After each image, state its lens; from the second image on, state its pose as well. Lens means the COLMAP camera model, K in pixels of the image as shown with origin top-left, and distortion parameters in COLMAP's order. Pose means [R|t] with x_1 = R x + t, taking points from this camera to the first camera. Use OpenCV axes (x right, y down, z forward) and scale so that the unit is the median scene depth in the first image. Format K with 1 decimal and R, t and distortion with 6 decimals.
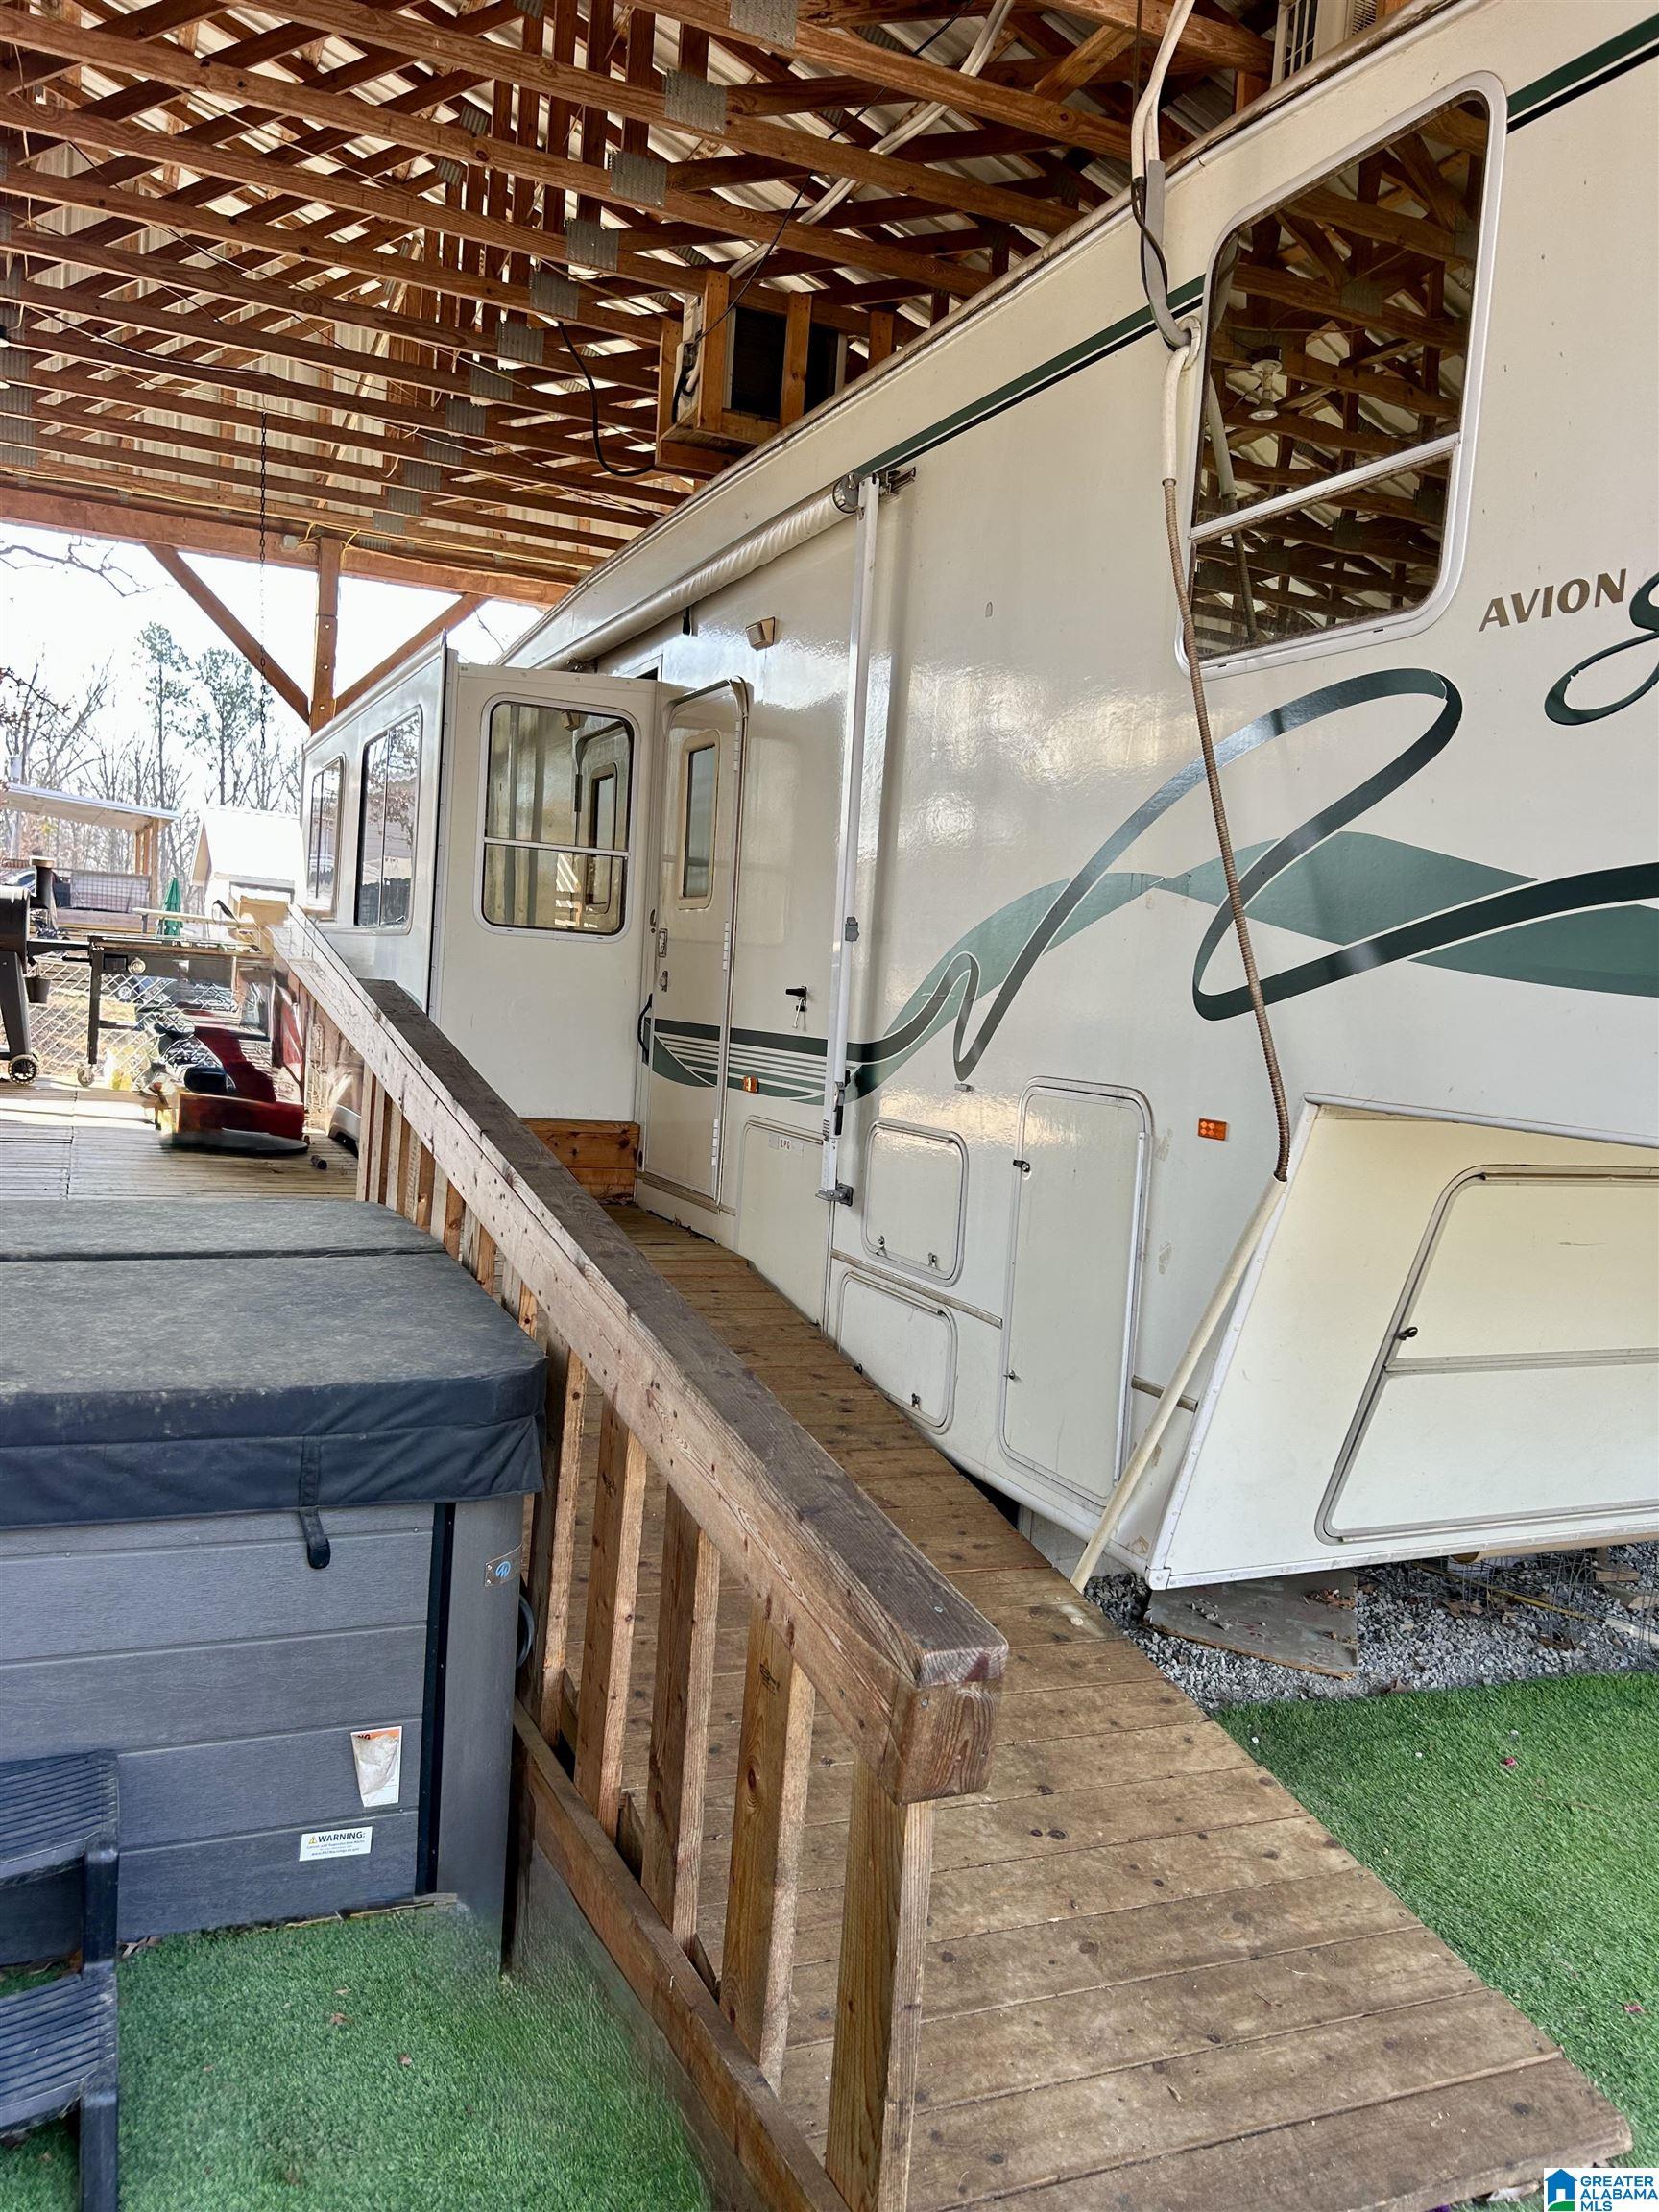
lens RADIAL K [[1676.1, 0, 812.8], [0, 1676.1, 1113.5], [0, 0, 1]] dist [0.051263, -0.054952]
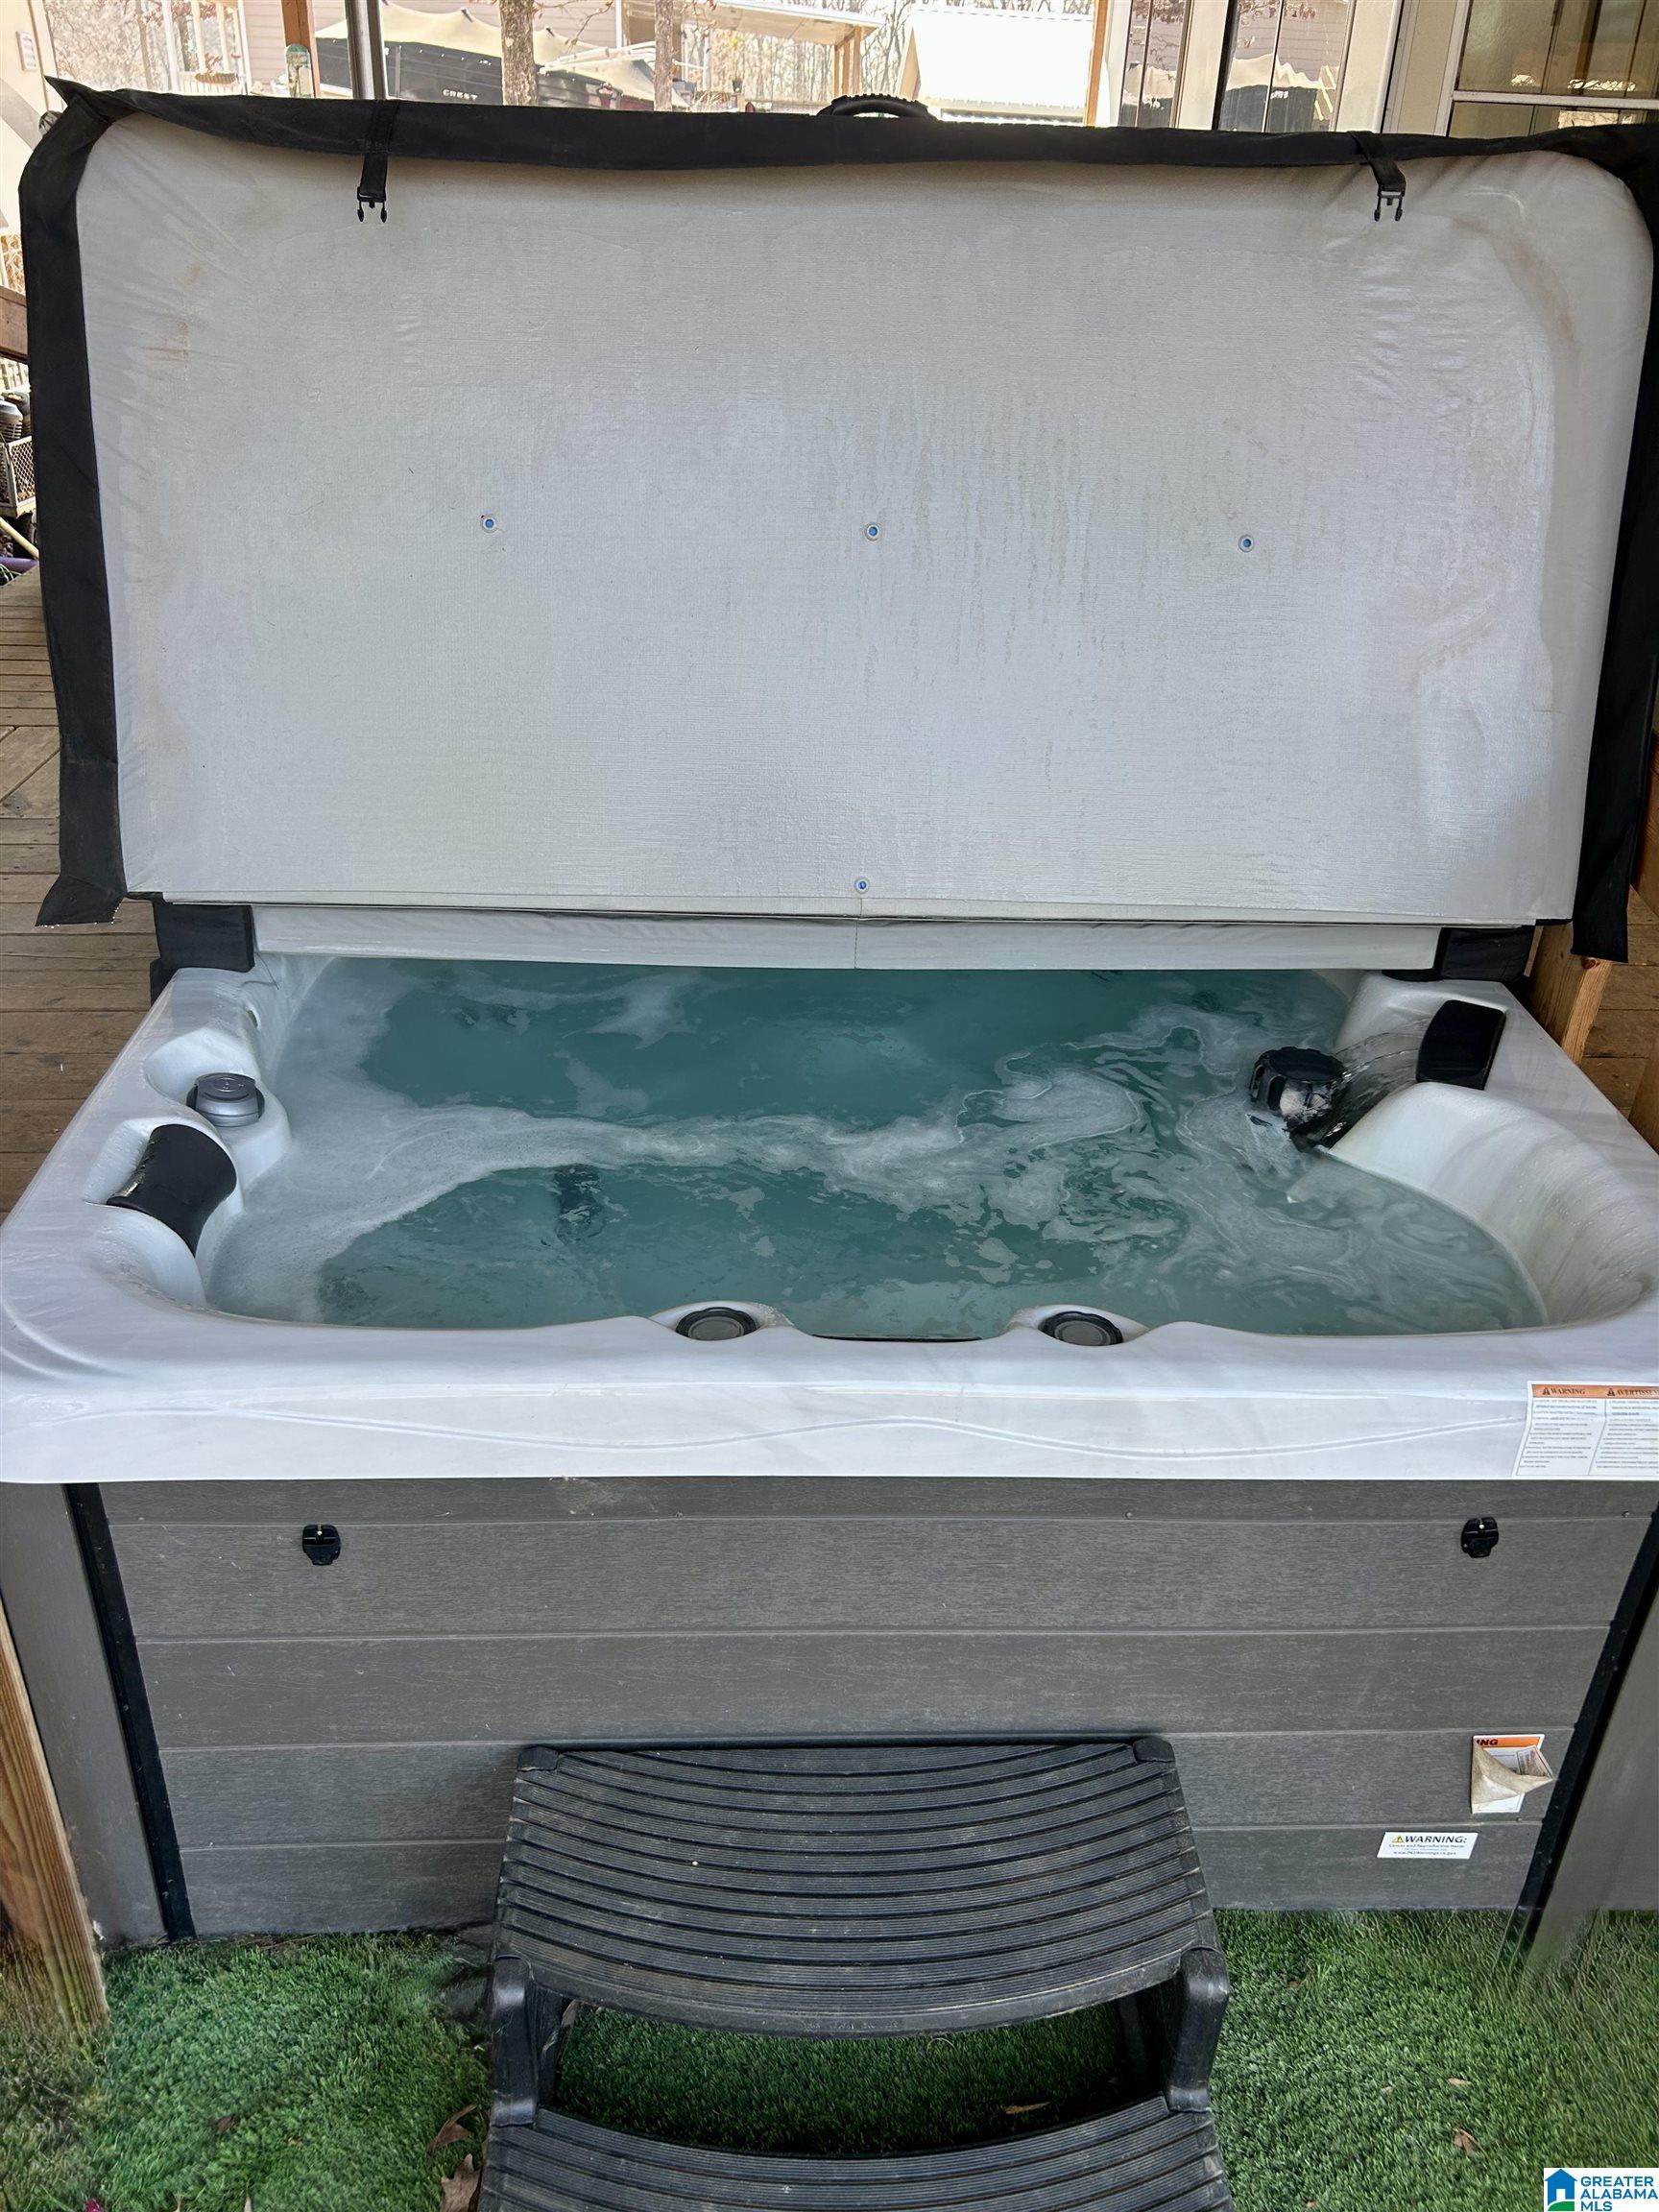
lens RADIAL K [[1676.1, 0, 835.2], [0, 1676.1, 1117.6], [0, 0, 1]] dist [0.051263, -0.054952]
pose [[0.932211, 0.145623, -0.331326, -0.325540], [0.000240, 0.915229, 0.402934, -0.144423], [0.361915, -0.375699, 0.853152, 0.412318]]
